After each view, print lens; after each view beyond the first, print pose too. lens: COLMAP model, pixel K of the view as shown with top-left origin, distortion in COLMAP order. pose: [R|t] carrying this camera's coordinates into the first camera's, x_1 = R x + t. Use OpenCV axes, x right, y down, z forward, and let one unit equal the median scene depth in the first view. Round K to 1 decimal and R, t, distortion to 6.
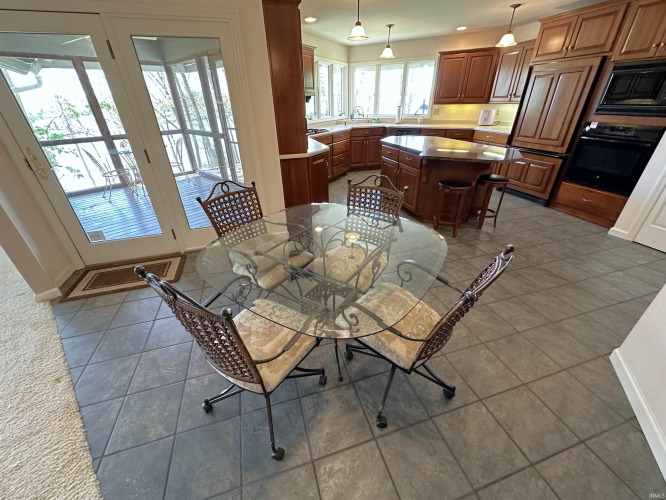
lens RADIAL K [[274.2, 0, 333.6], [0, 274.2, 253.6], [0, 0, 1]] dist [-0.000673, -0.000047]
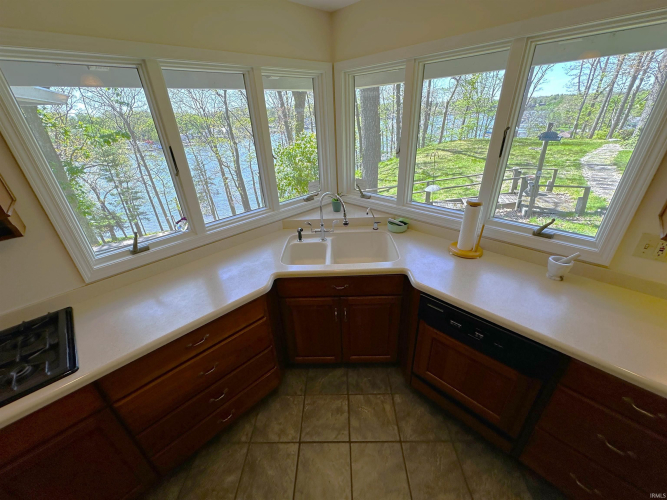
lens RADIAL K [[268.5, 0, 336.1], [0, 268.5, 249.8], [0, 0, 1]] dist [-0.002822, 0.000219]
pose [[0.952033, 0.123523, -0.279954, 0.286501], [-0.129947, 0.991511, -0.004424, -0.711565], [0.277031, 0.040591, 0.960003, 1.063210]]
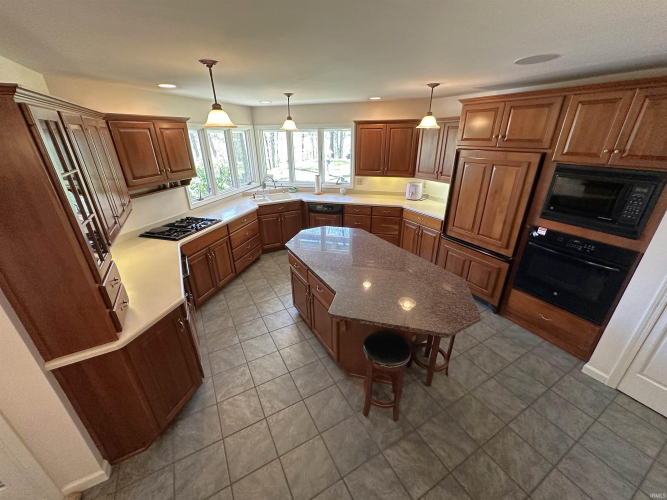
lens RADIAL K [[268.5, 0, 336.1], [0, 268.5, 249.8], [0, 0, 1]] dist [-0.002822, 0.000219]
pose [[0.976927, -0.076714, 0.199322, 0.171114], [0.096042, 0.991375, -0.089173, -0.345448], [-0.190762, 0.106258, 0.975868, 0.304049]]
